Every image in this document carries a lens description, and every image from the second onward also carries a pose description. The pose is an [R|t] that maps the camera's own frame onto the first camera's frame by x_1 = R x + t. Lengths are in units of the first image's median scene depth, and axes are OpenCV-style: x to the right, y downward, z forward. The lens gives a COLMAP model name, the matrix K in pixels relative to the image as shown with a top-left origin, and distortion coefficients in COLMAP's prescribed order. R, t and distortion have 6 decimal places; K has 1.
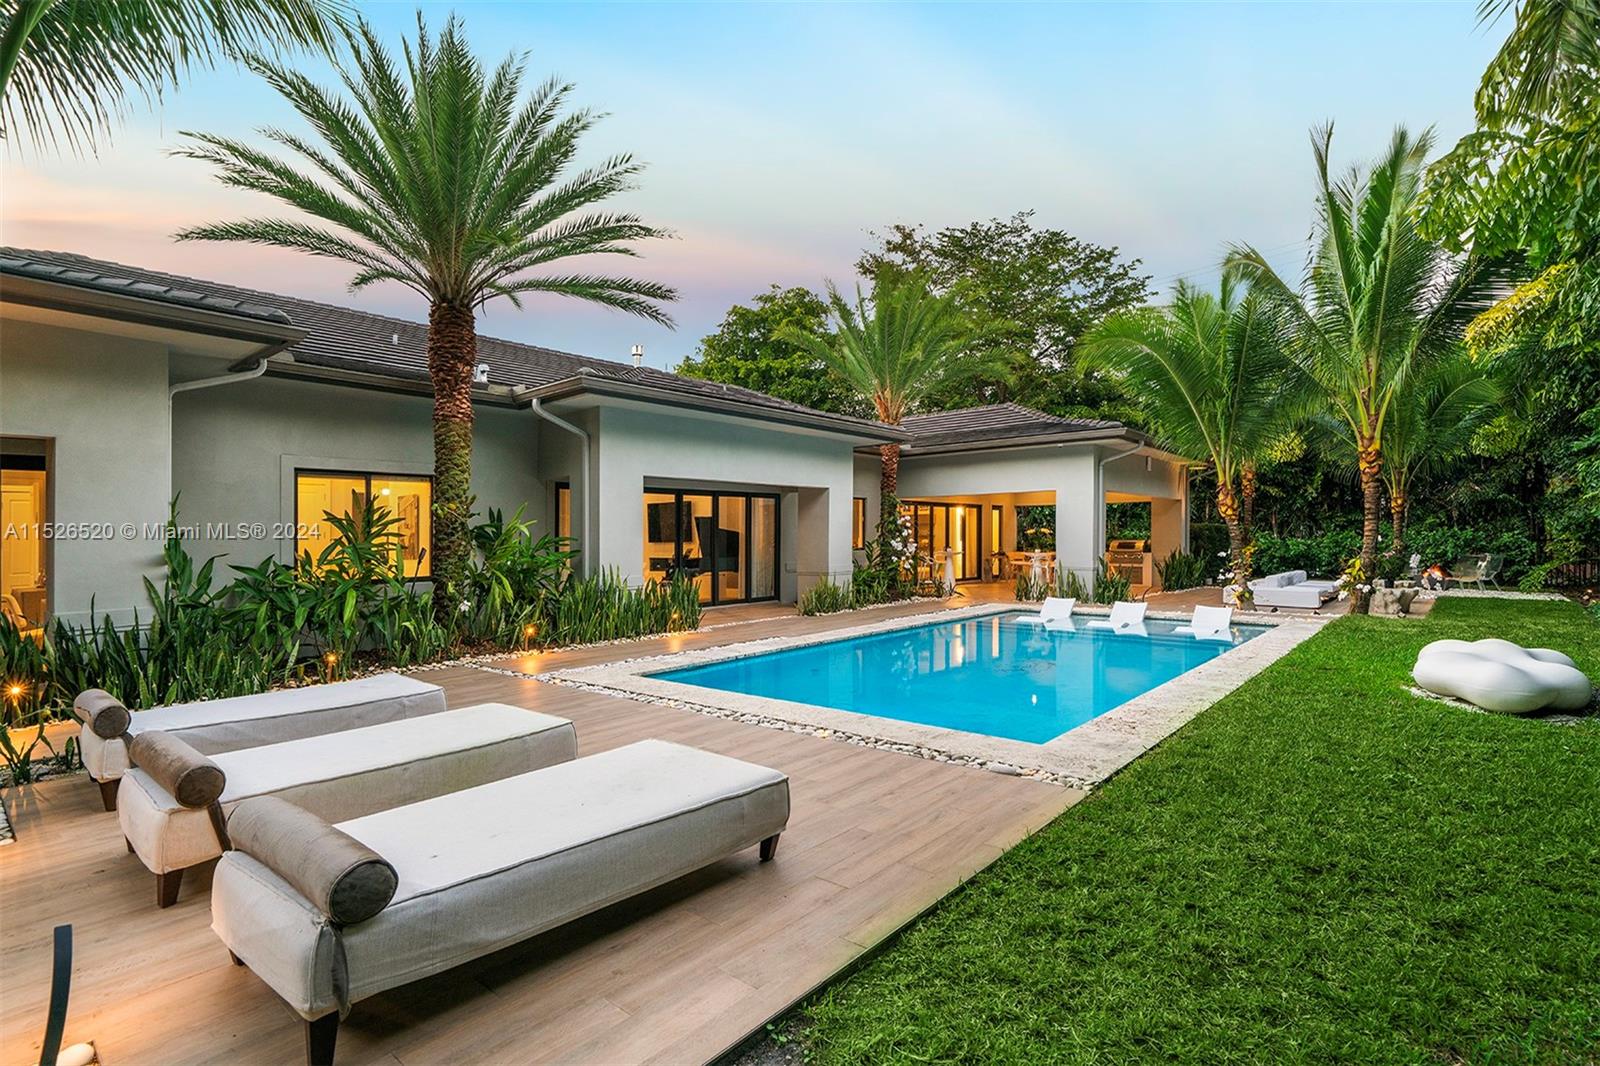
lens RADIAL K [[728.9, 0, 803.7], [0, 728.9, 534.7], [0, 0, 1]] dist [0.006175, 0.000260]
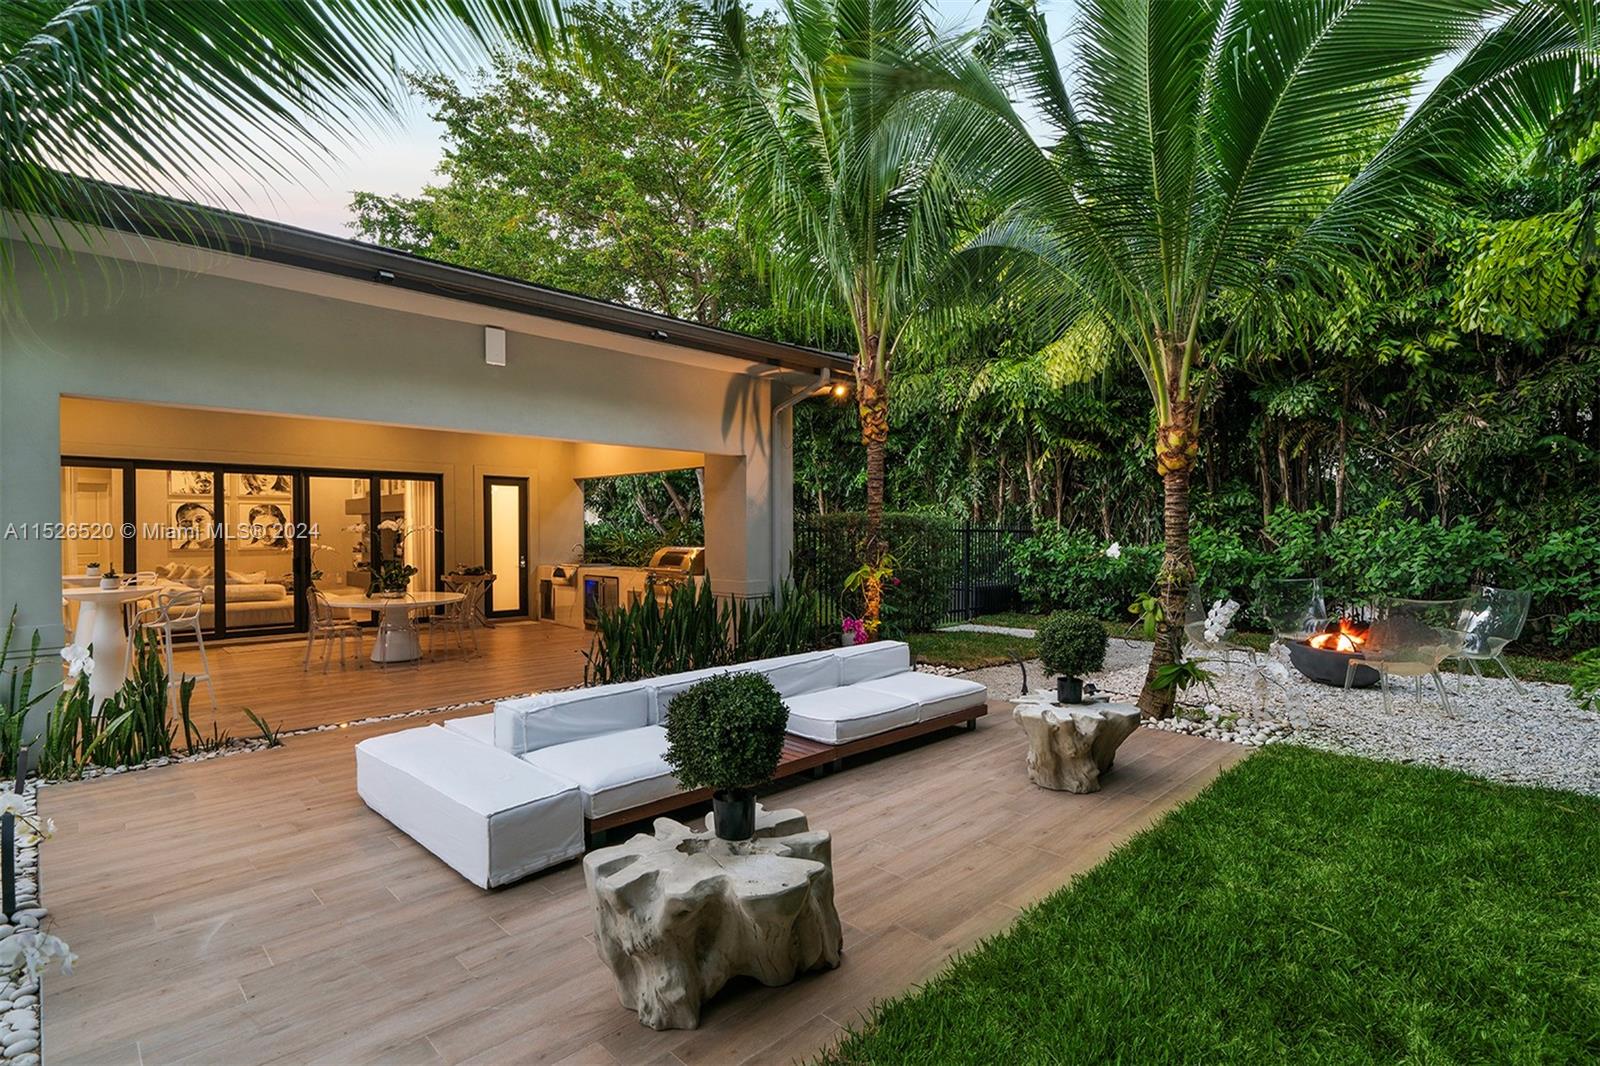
lens RADIAL K [[728.9, 0, 795.3], [0, 728.9, 539.8], [0, 0, 1]] dist [0.006175, 0.000260]
pose [[0.996579, 0.001975, -0.082620, 0.553520], [-0.001001, 0.999929, 0.011838, -0.002685], [0.082637, -0.011715, 0.996511, 0.541185]]
